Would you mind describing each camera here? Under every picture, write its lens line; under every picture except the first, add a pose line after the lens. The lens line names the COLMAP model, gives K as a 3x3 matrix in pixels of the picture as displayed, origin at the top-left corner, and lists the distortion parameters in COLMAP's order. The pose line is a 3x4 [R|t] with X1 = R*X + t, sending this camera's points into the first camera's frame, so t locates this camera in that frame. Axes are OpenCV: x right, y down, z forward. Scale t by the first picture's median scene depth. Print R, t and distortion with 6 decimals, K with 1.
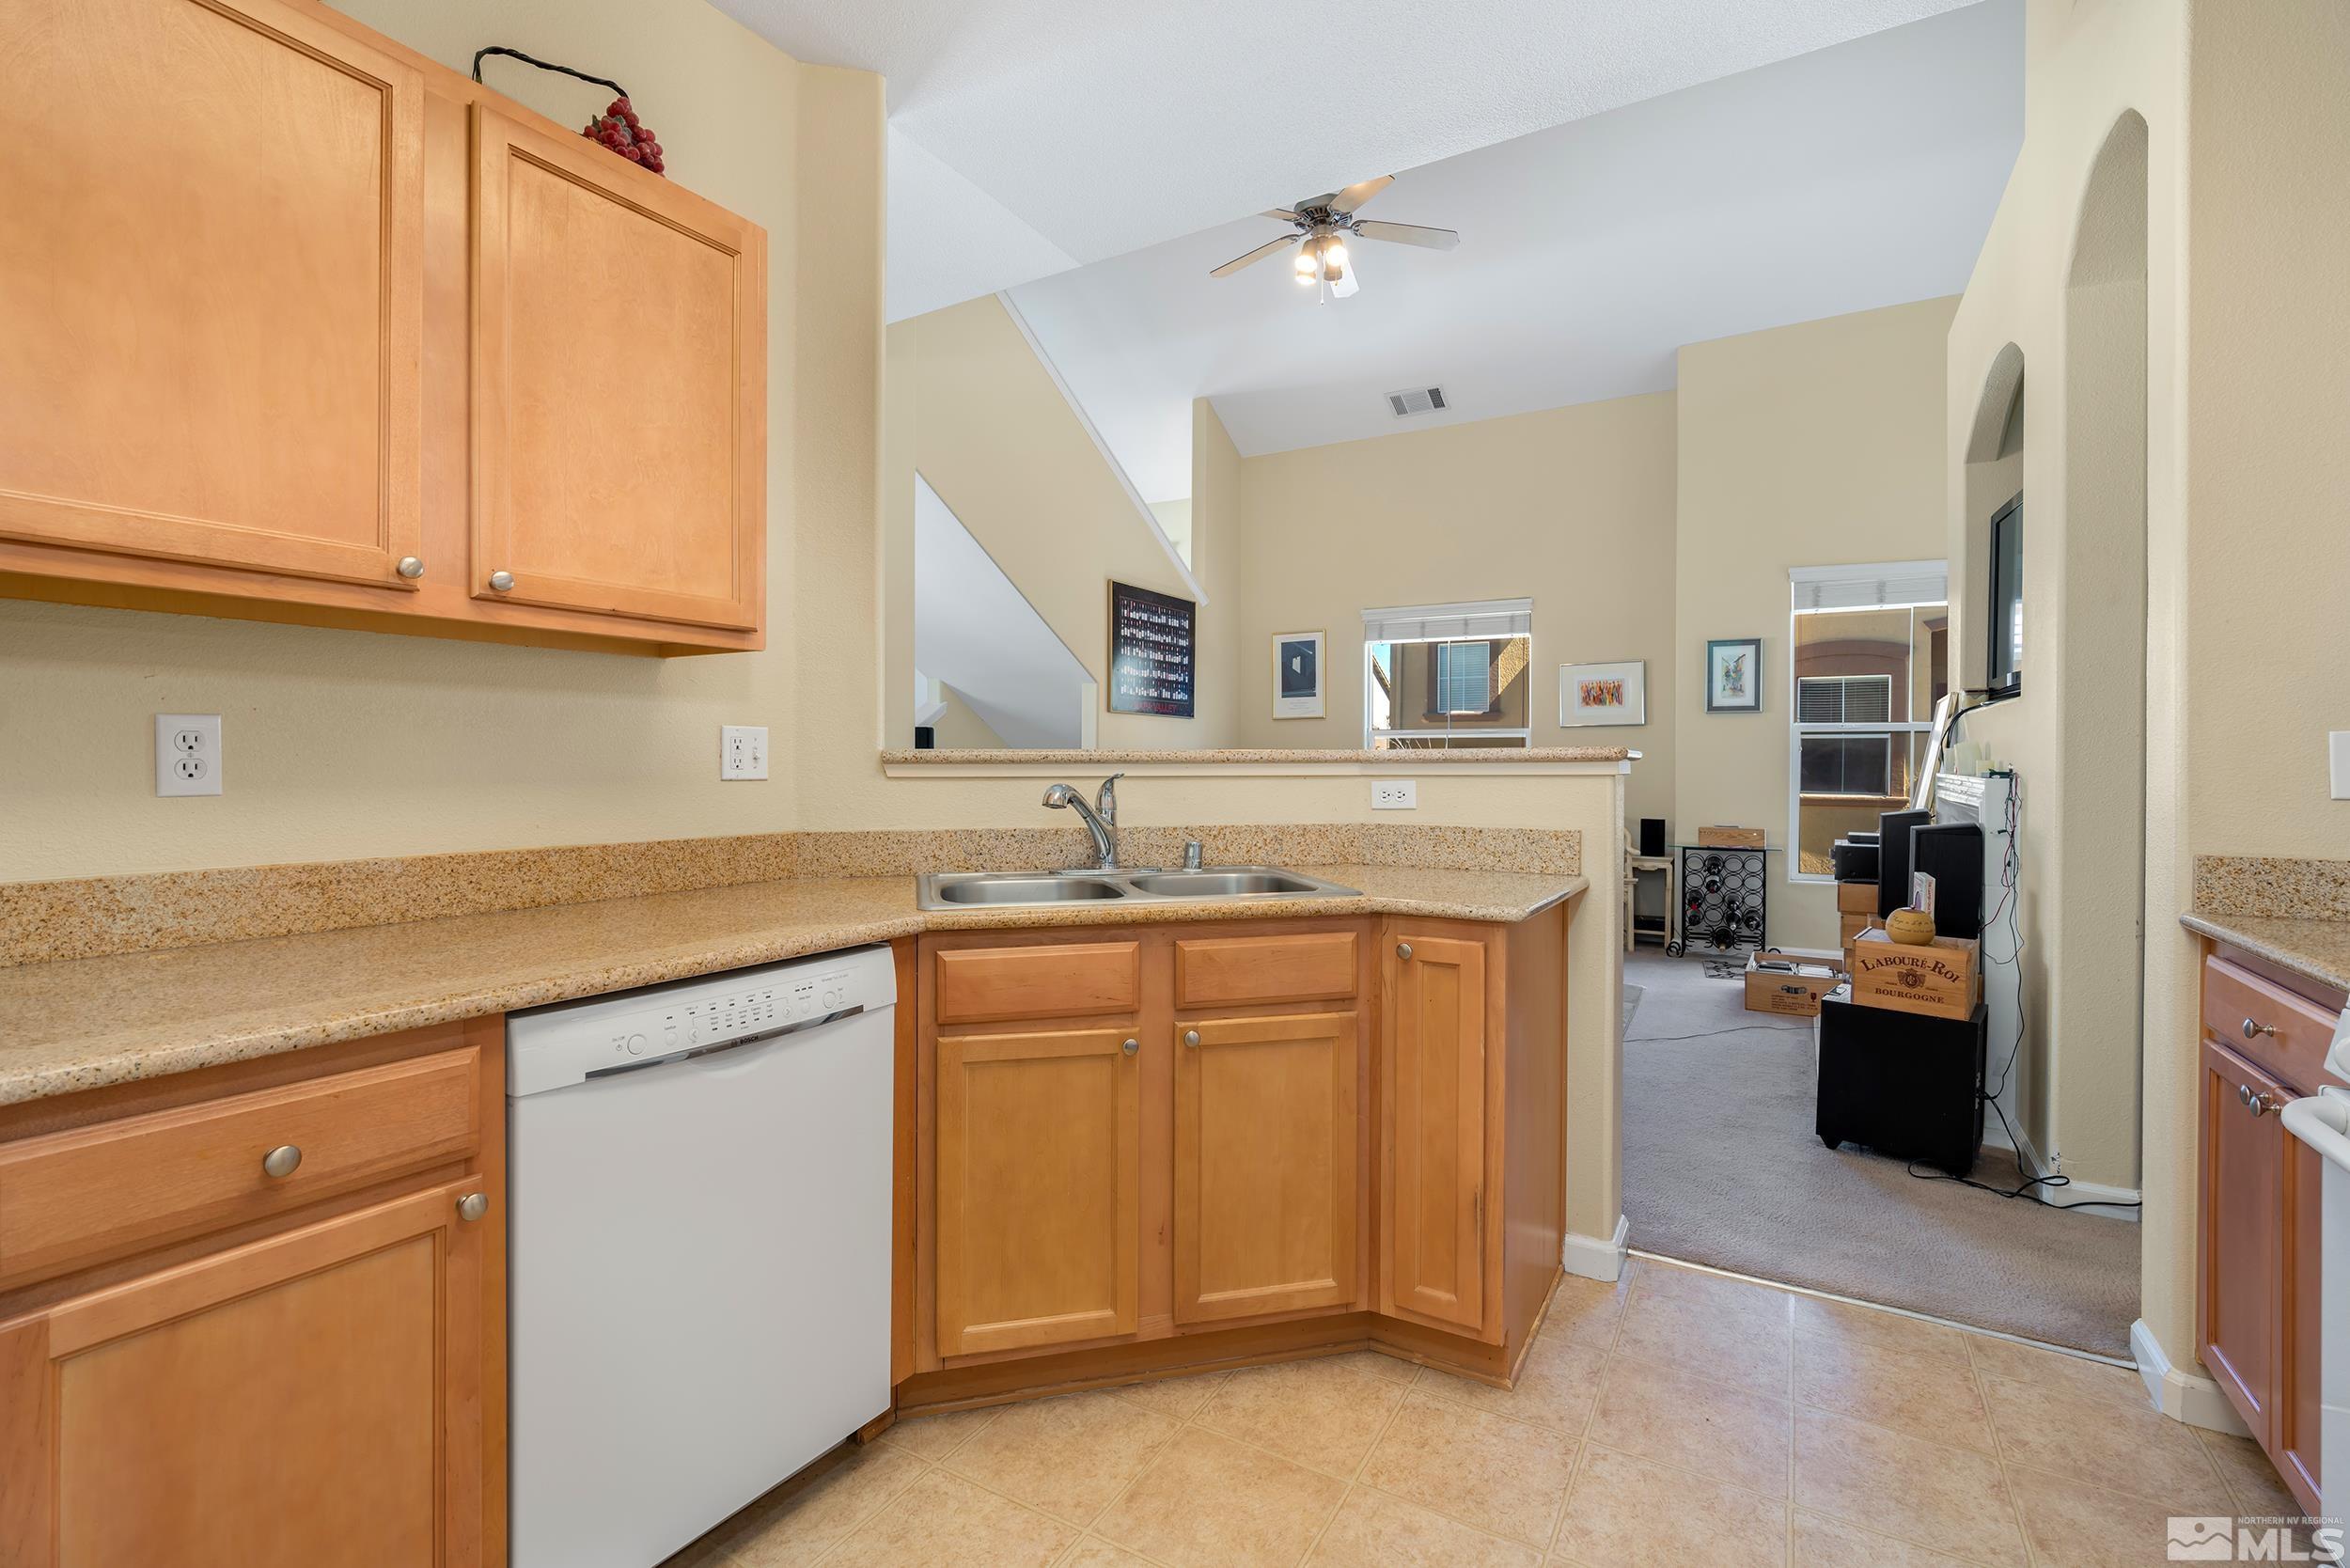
lens RADIAL K [[1044.4, 0, 1182.1], [0, 1044.4, 767.7], [0, 0, 1]] dist [-0.005753, 0.001210]
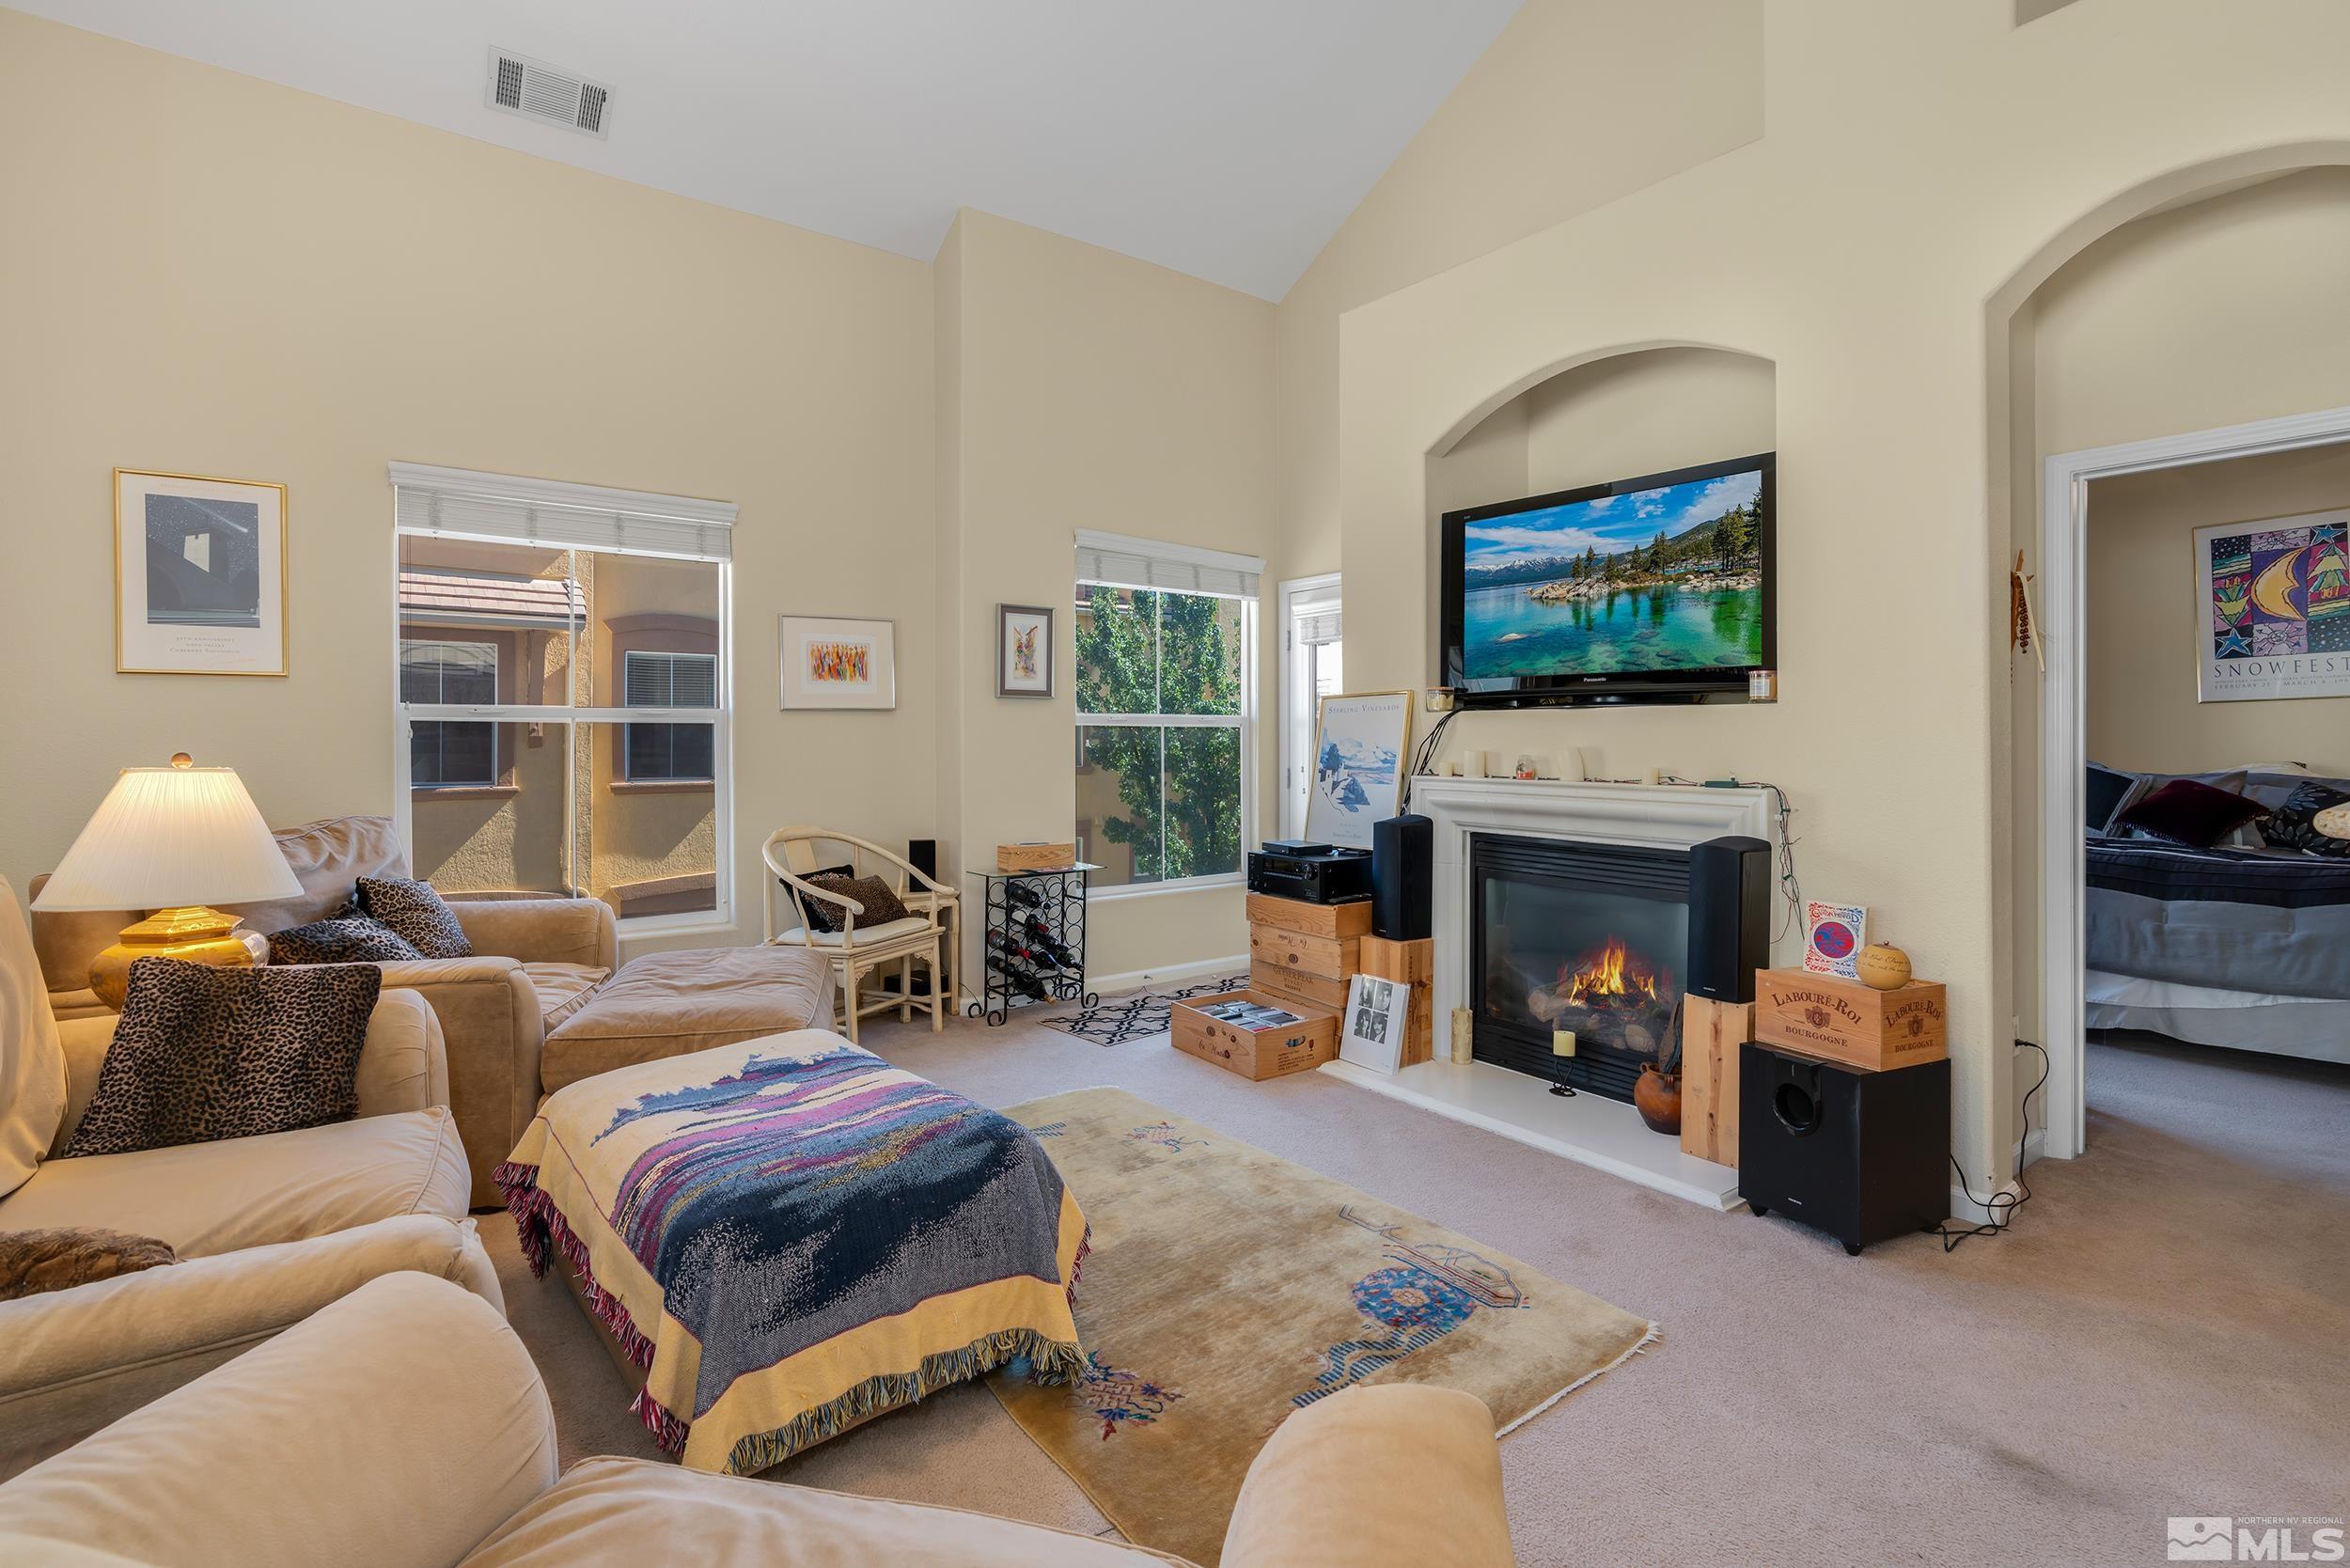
lens RADIAL K [[1077.6, 0, 1156.2], [0, 1077.6, 736.3], [0, 0, 1]] dist [-0.008551, 0.006547]
pose [[0.401896, -0.001859, 0.915683, -0.187146], [0.008943, 0.999958, -0.001895, -0.022045], [-0.915642, 0.008950, 0.401896, 0.598829]]
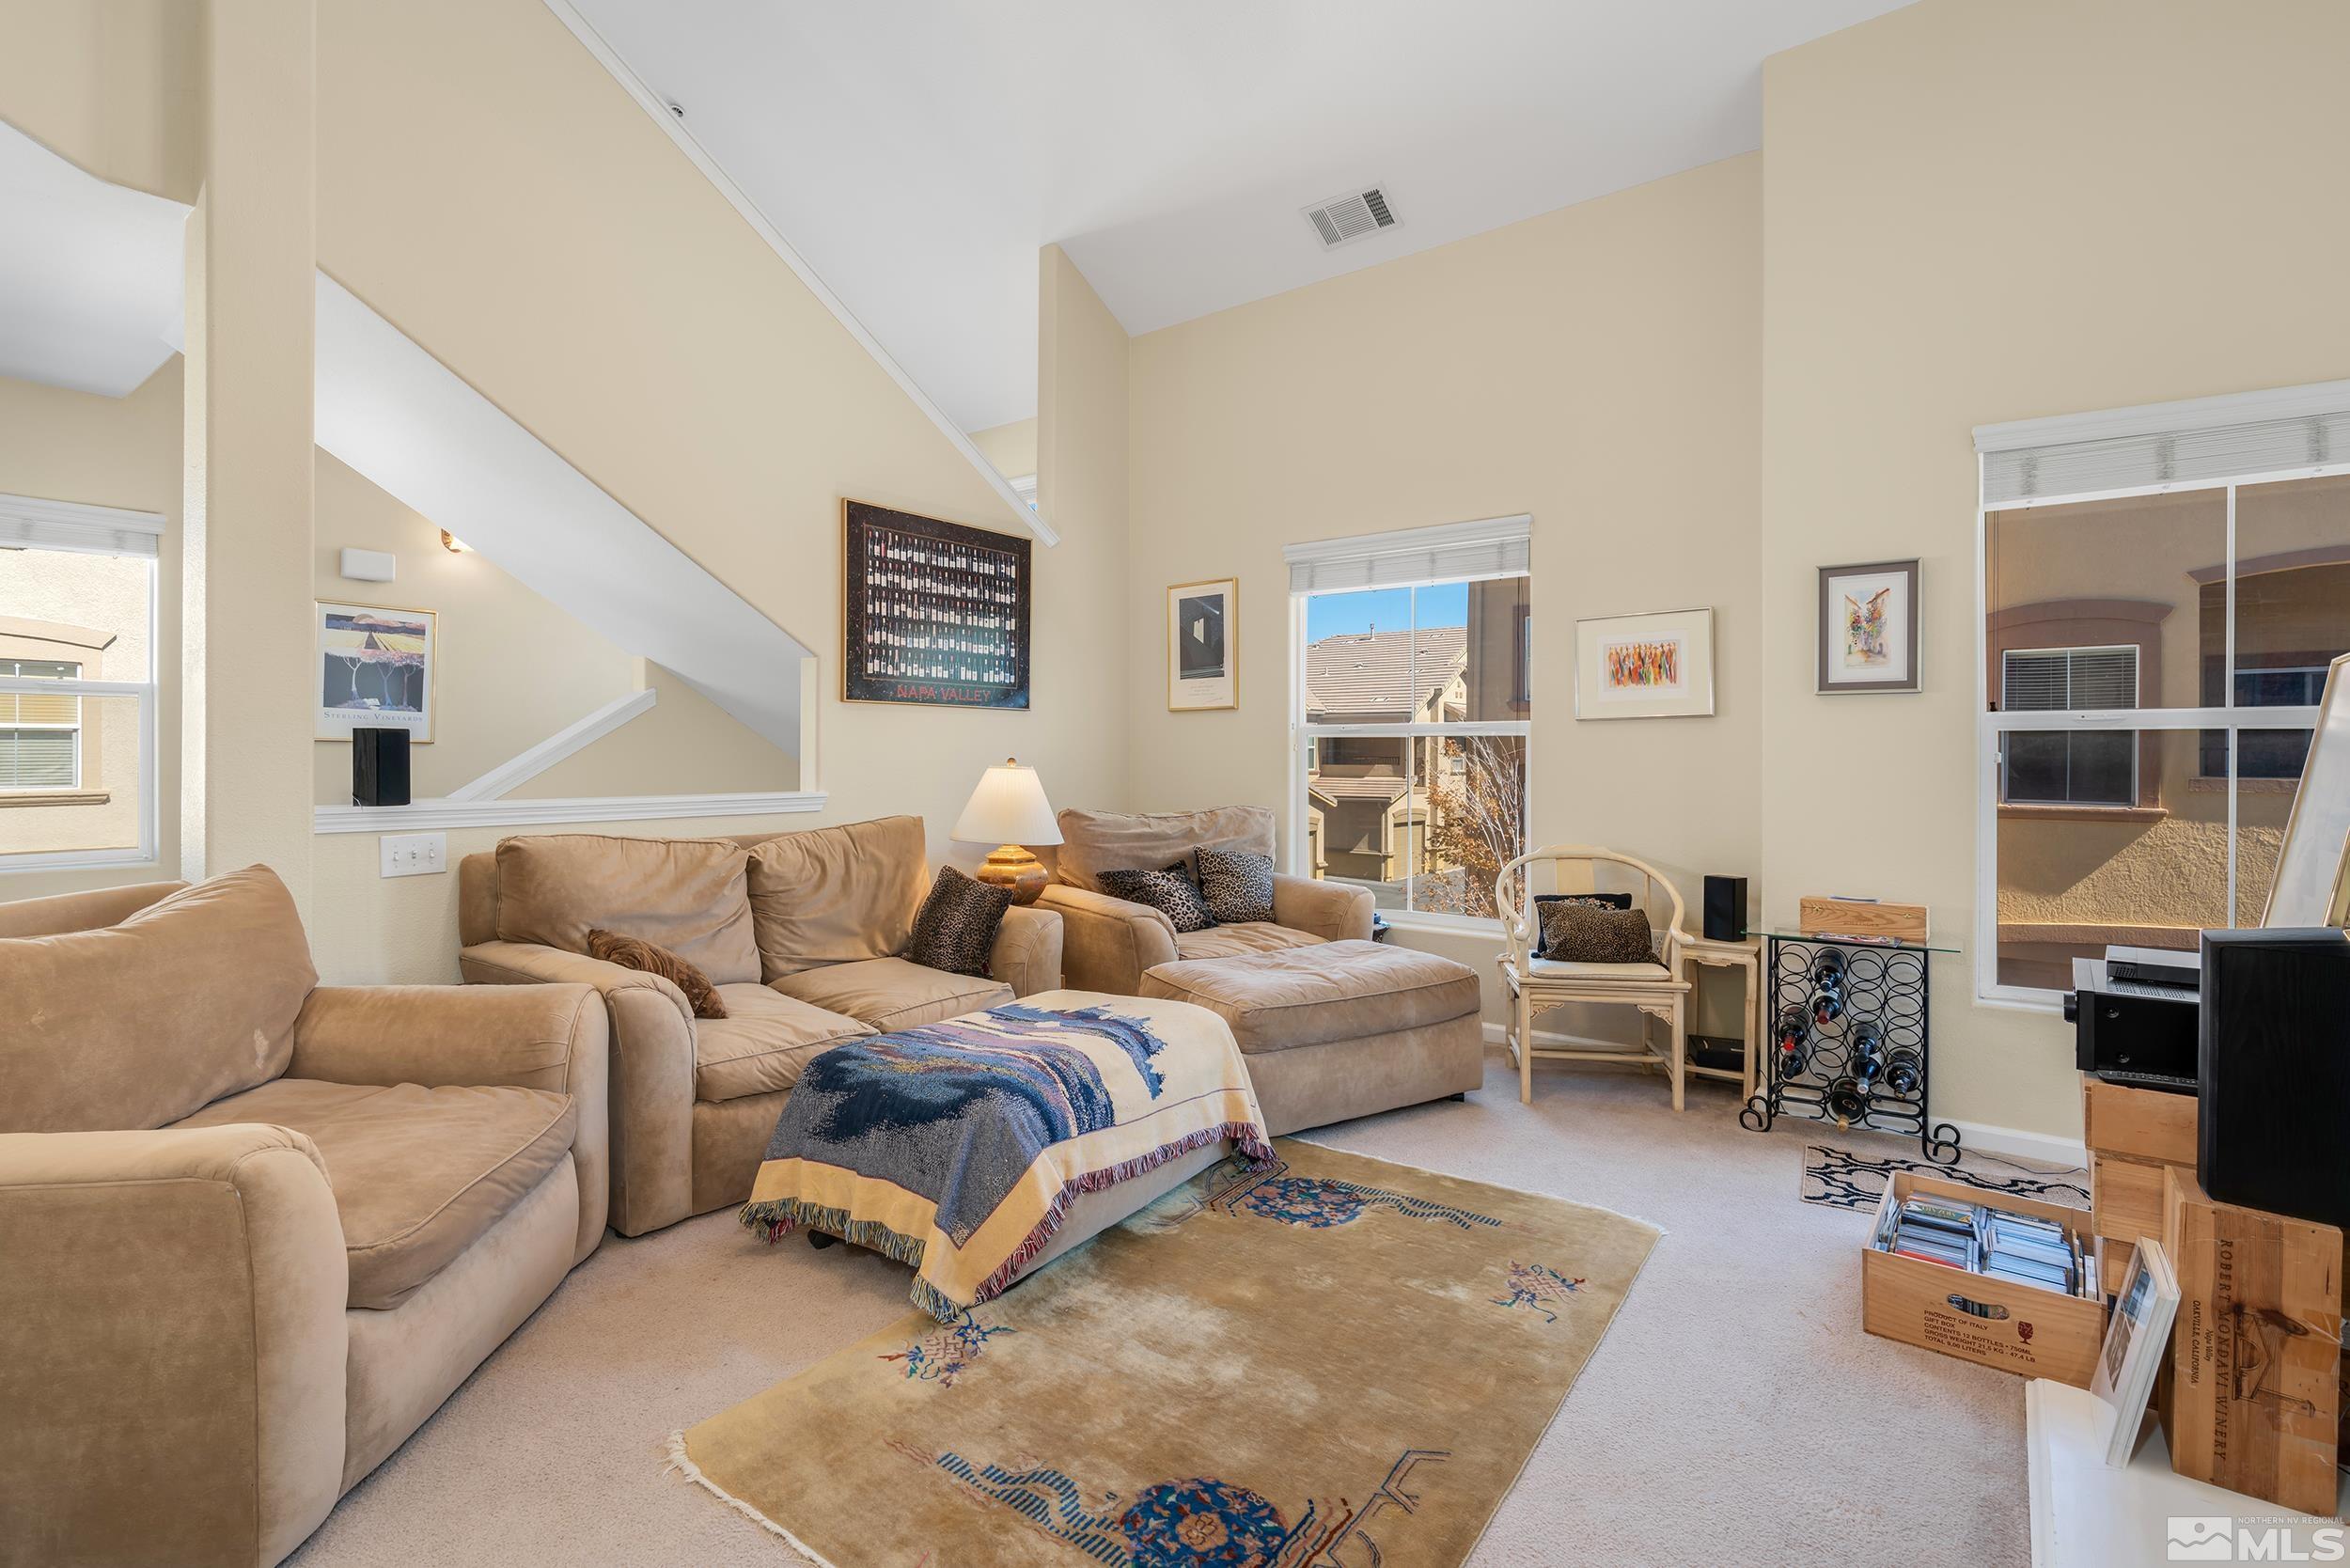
lens RADIAL K [[1077.6, 0, 1168.7], [0, 1077.6, 756.7], [0, 0, 1]] dist [-0.008551, 0.006547]
pose [[0.991752, -0.001160, -0.128164, 0.239037], [0.000650, 0.999992, -0.004023, -0.017473], [0.128168, 0.003907, 0.991745, 0.393428]]
